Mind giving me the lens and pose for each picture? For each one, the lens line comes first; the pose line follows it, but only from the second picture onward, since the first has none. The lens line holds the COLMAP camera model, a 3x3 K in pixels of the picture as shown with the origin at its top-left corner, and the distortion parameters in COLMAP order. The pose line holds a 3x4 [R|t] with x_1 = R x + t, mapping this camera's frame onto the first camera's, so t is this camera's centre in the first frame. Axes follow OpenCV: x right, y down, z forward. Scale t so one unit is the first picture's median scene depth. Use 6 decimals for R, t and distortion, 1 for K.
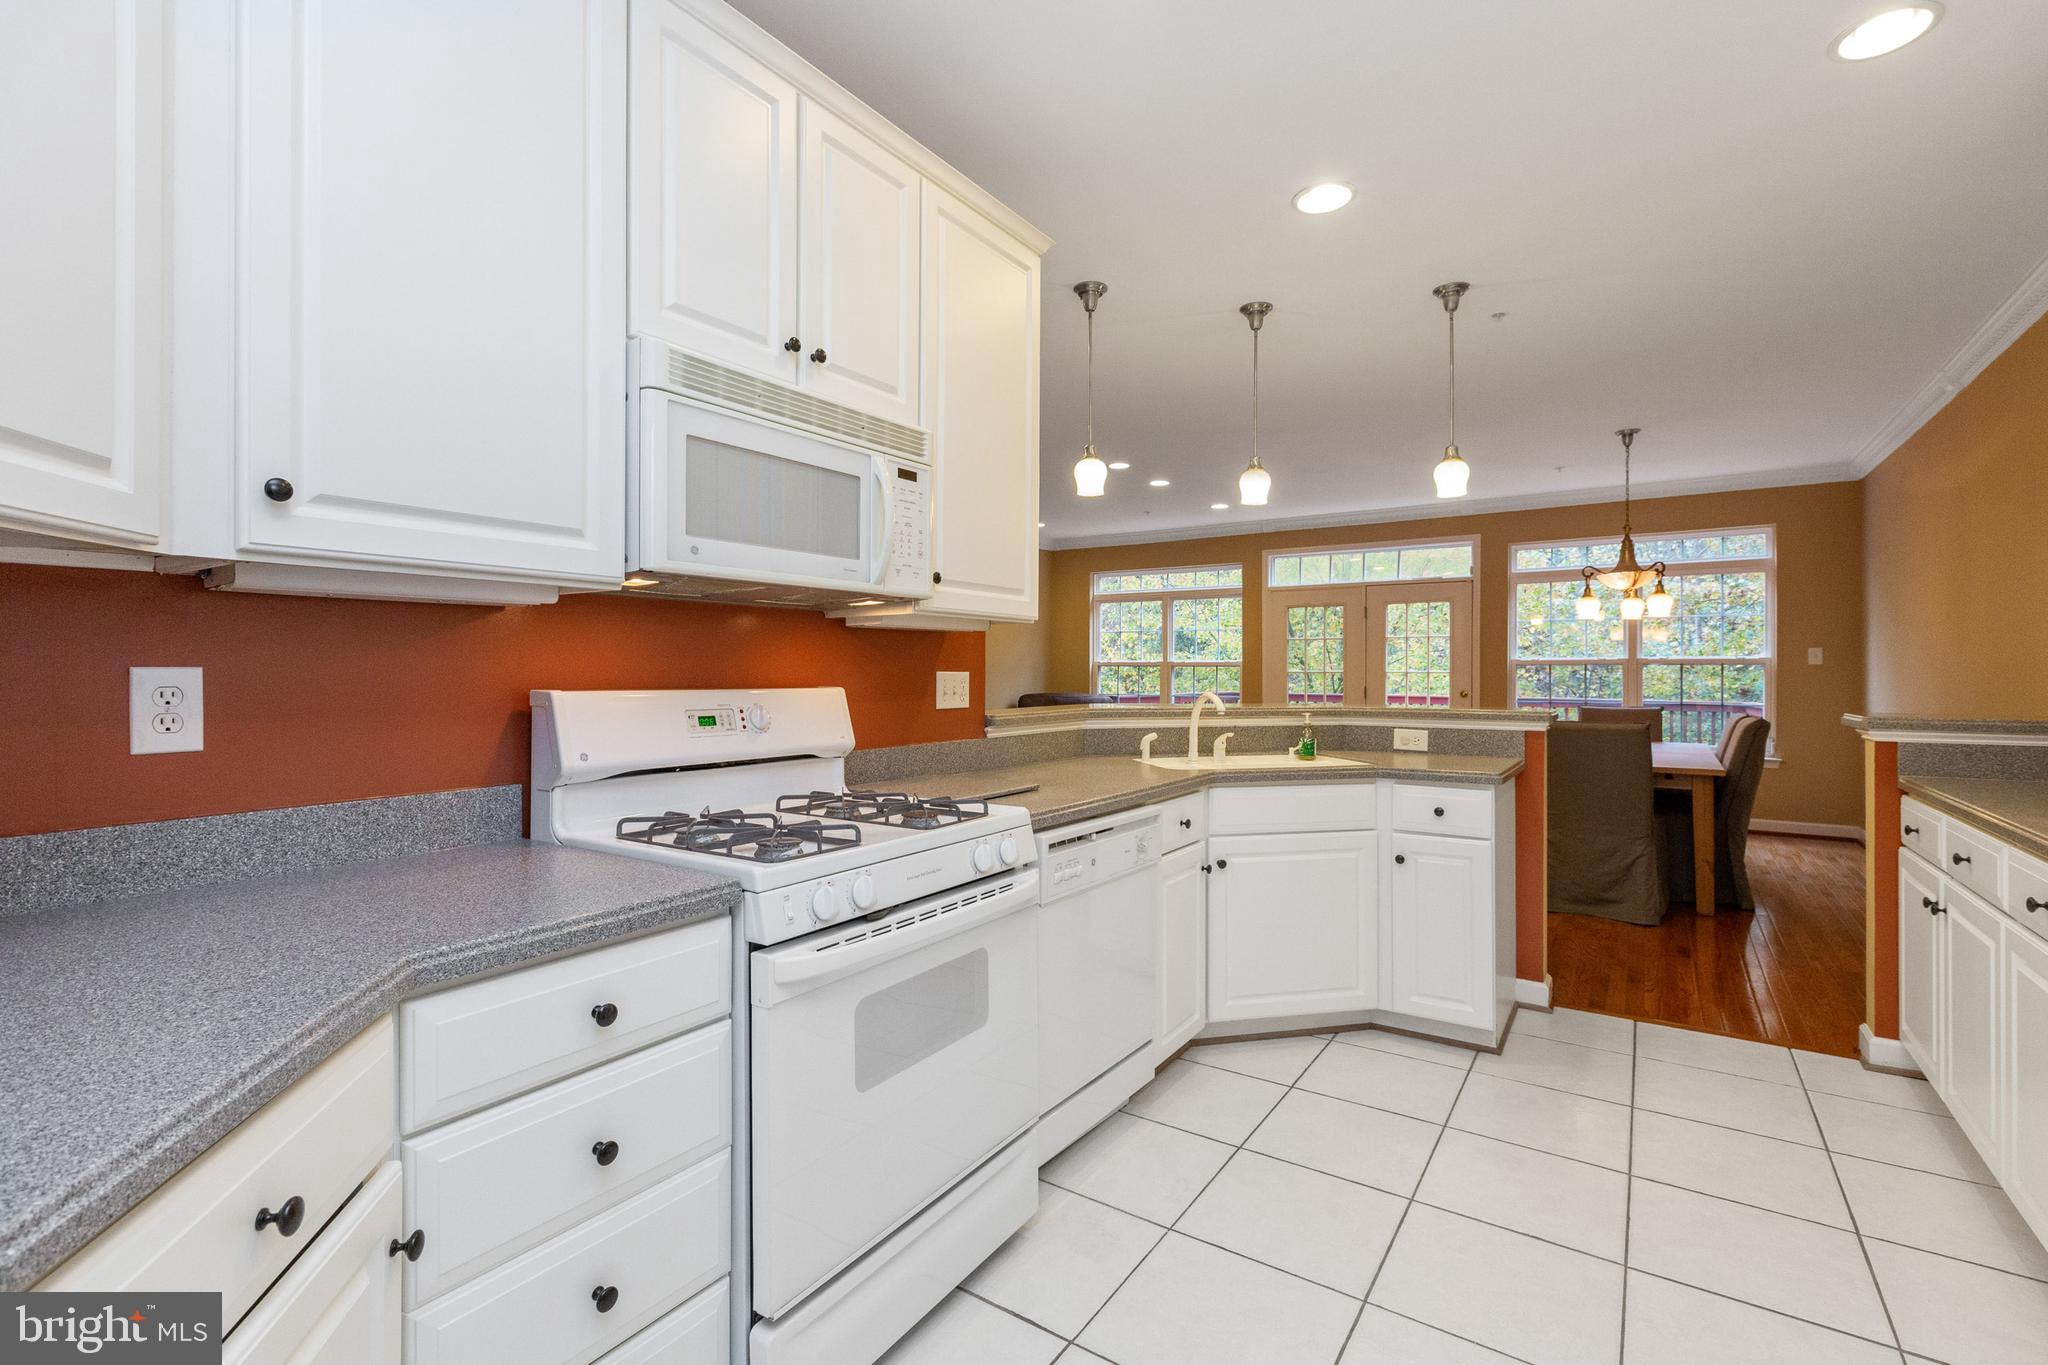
lens RADIAL K [[924.0, 0, 1018.3], [0, 924.0, 674.2], [0, 0, 1]] dist [0.001019, 0.000267]
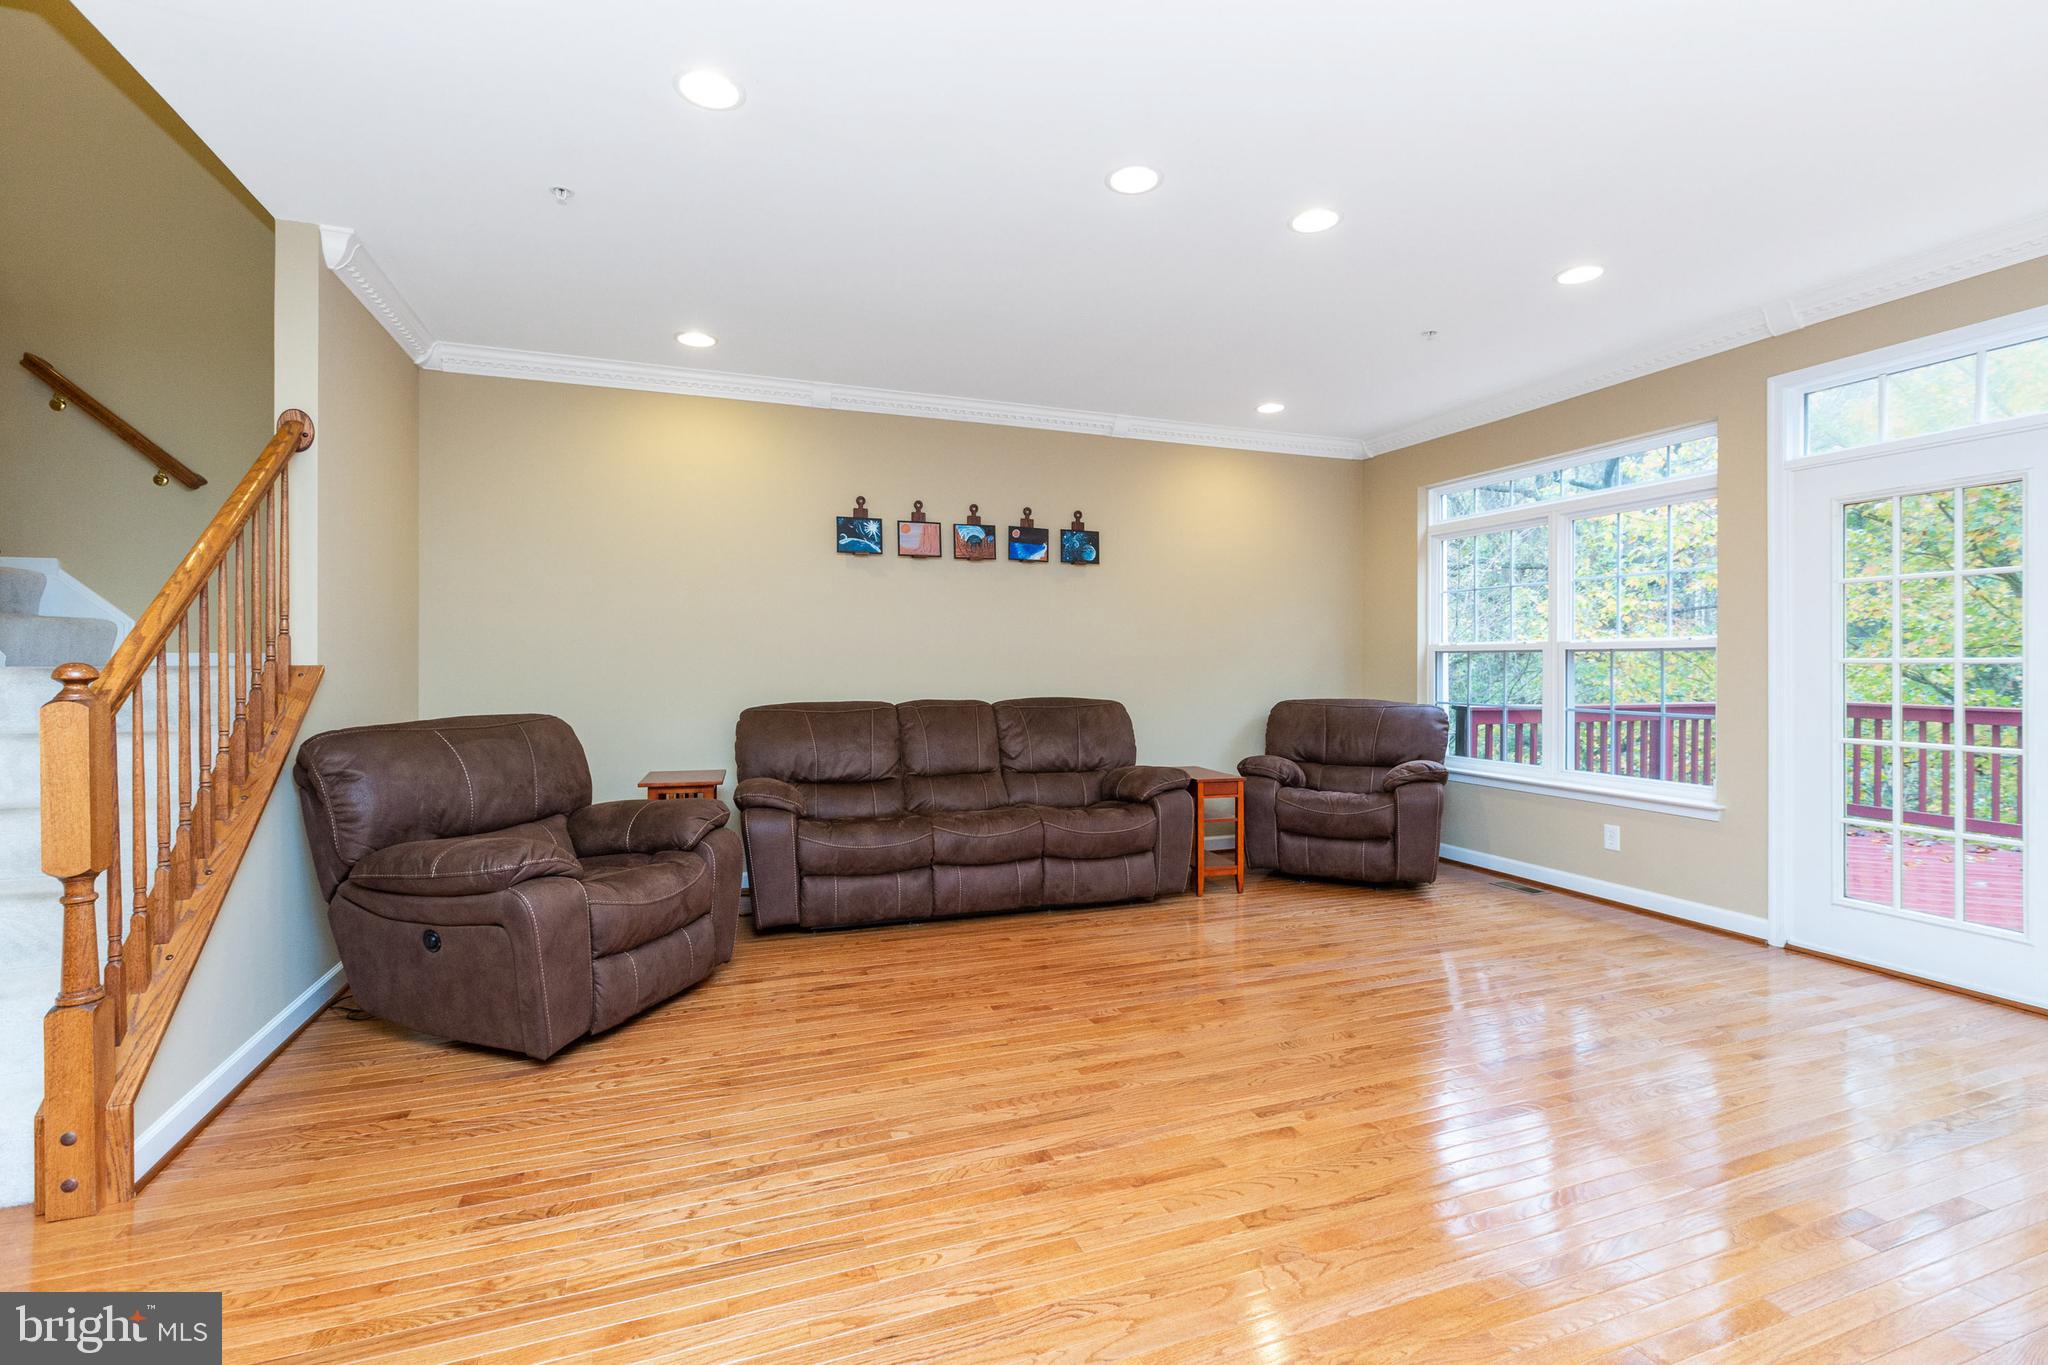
lens RADIAL K [[924.0, 0, 1018.3], [0, 924.0, 674.2], [0, 0, 1]] dist [0.001019, 0.000267]
pose [[0.823568, 0.010080, -0.567128, 0.368697], [-0.002739, 0.999901, 0.013794, -0.004758], [0.567211, -0.009807, 0.823514, 0.734515]]
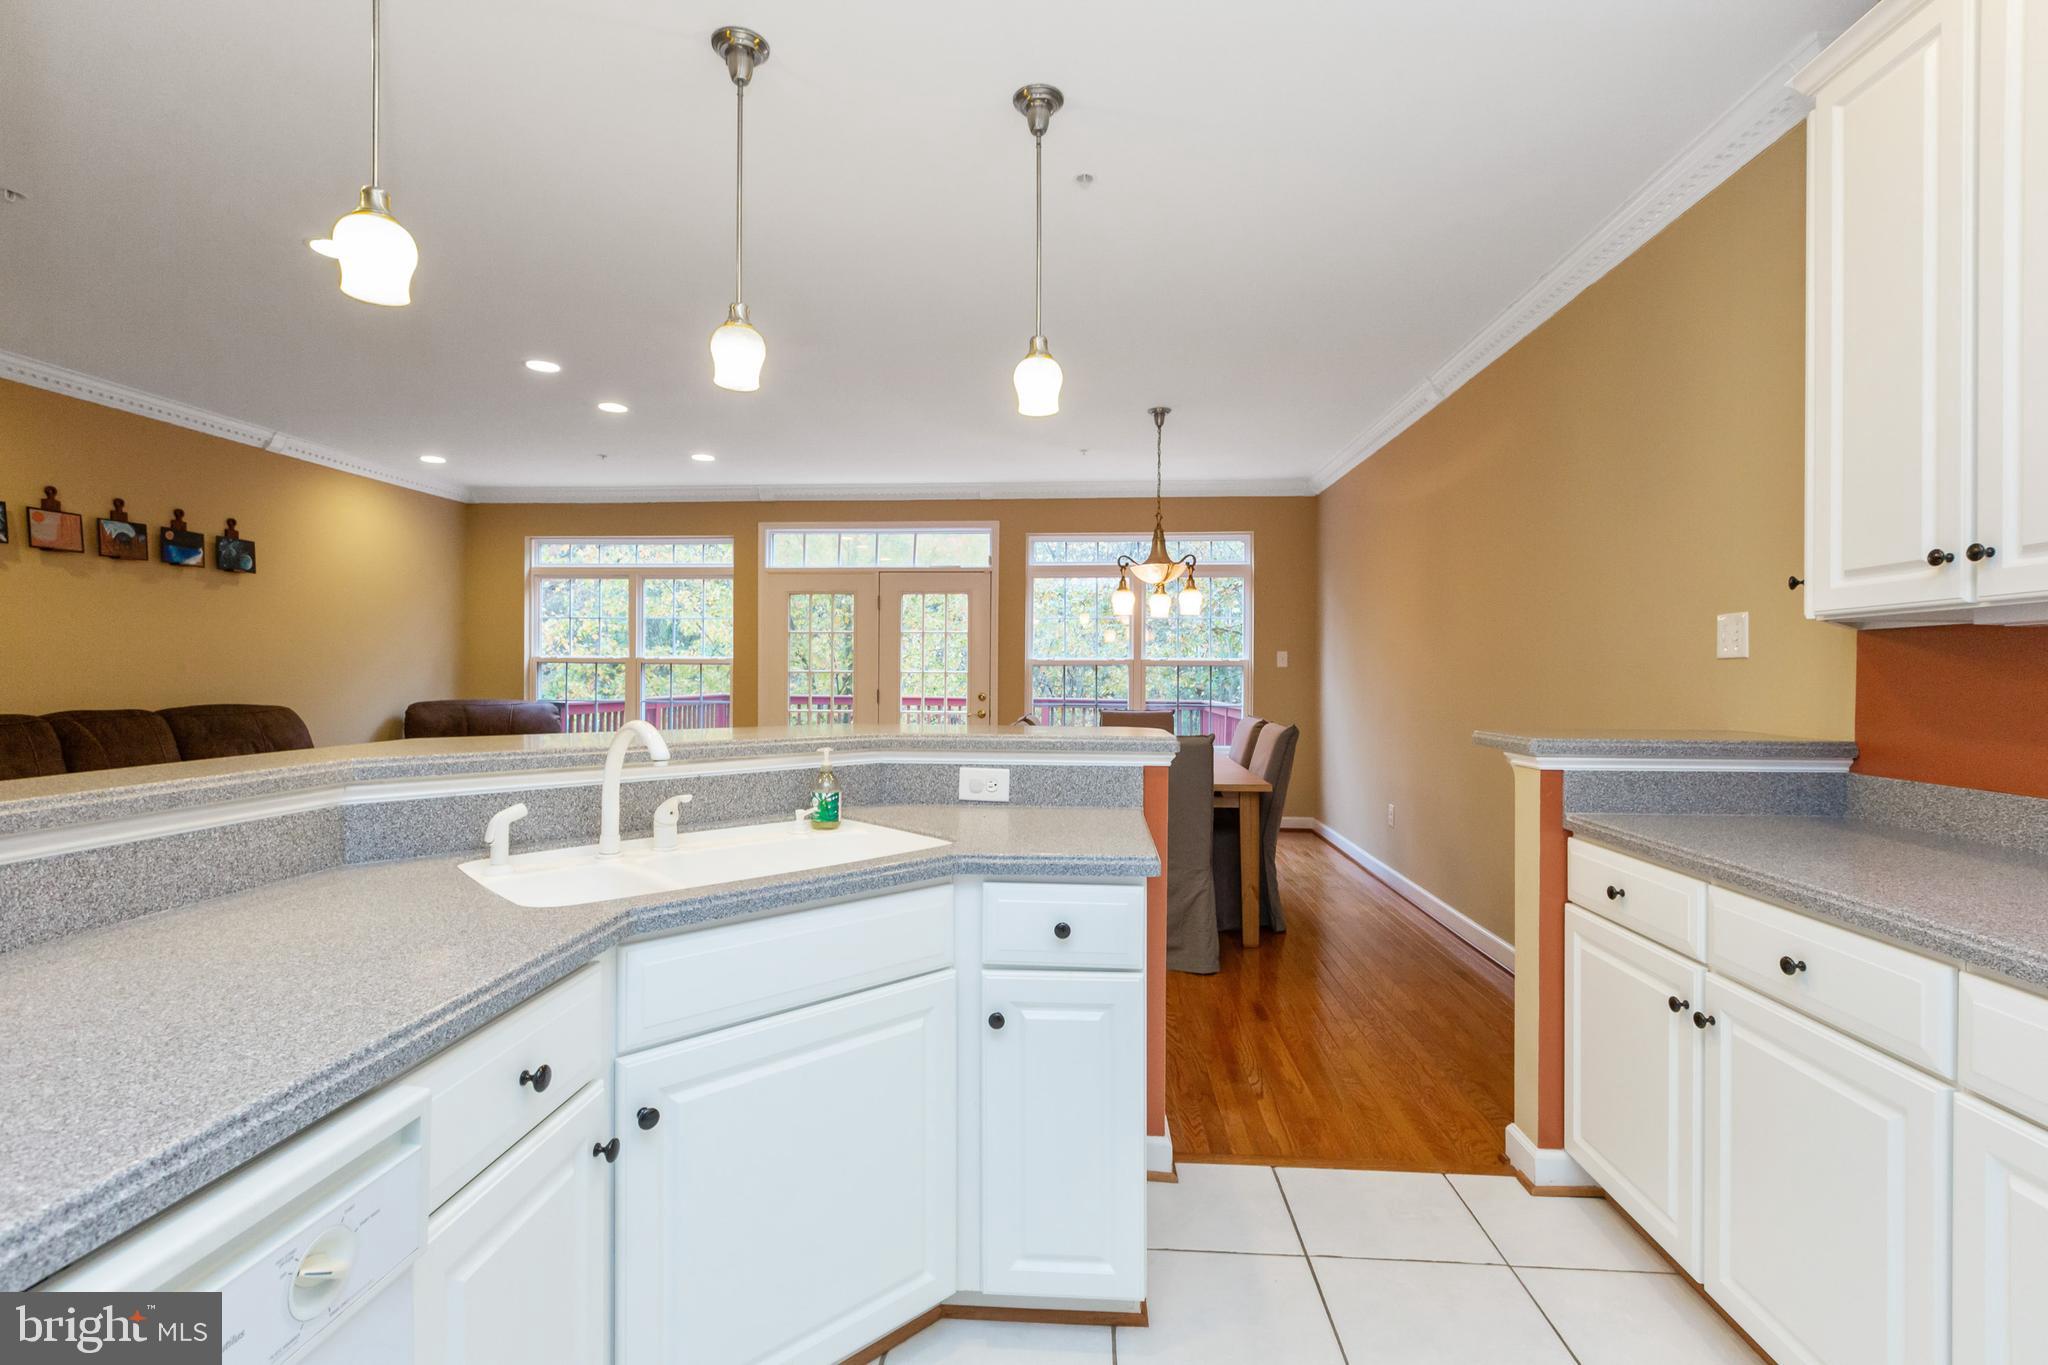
lens RADIAL K [[924.0, 0, 1018.3], [0, 924.0, 674.2], [0, 0, 1]] dist [0.001019, 0.000267]
pose [[0.863322, 0.002495, 0.504647, 0.081282], [-0.004020, 0.999990, 0.001933, -0.003835], [-0.504637, -0.003697, 0.863323, 0.288219]]
